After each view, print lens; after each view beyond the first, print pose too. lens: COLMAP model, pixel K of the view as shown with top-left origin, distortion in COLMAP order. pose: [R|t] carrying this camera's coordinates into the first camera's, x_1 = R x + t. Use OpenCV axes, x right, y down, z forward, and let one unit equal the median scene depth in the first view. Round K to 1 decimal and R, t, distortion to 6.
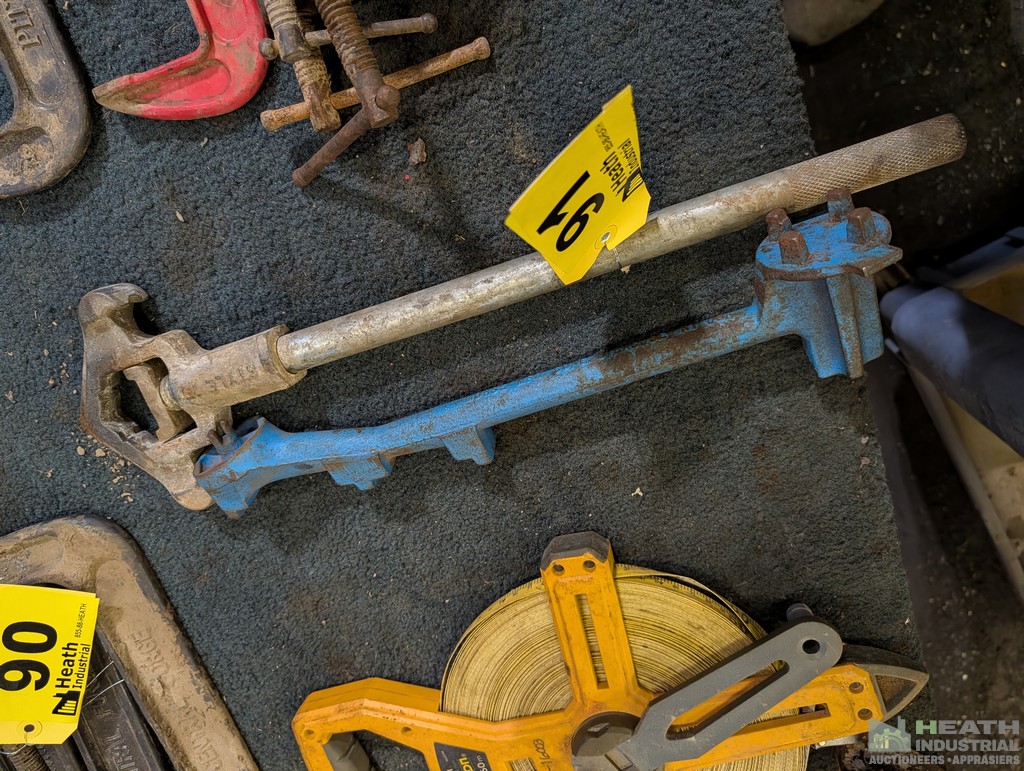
lens RADIAL K [[707.7, 0, 512.0], [0, 707.7, 385.5], [0, 0, 1]] dist [-0.013248, -0.004229]
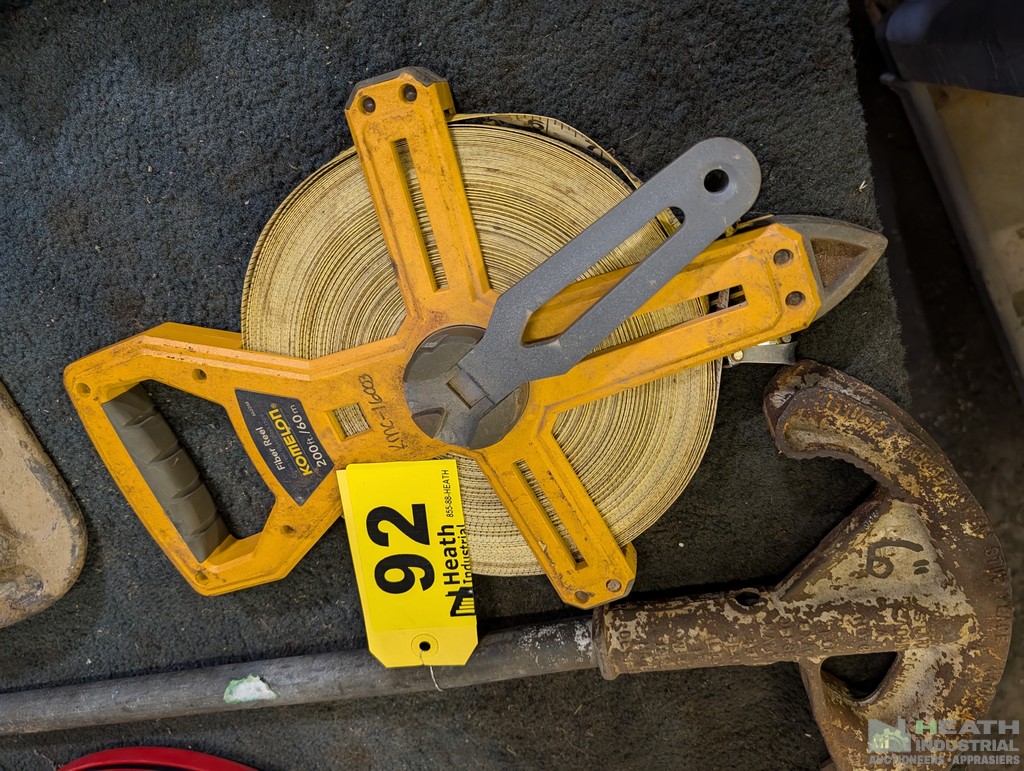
lens RADIAL K [[707.7, 0, 512.0], [0, 707.7, 385.5], [0, 0, 1]] dist [-0.013248, -0.004229]
pose [[0.999938, -0.001952, -0.010946, 0.197593], [0.003133, 0.994035, 0.109014, 0.420713], [0.010668, -0.109042, 0.993980, 0.245498]]
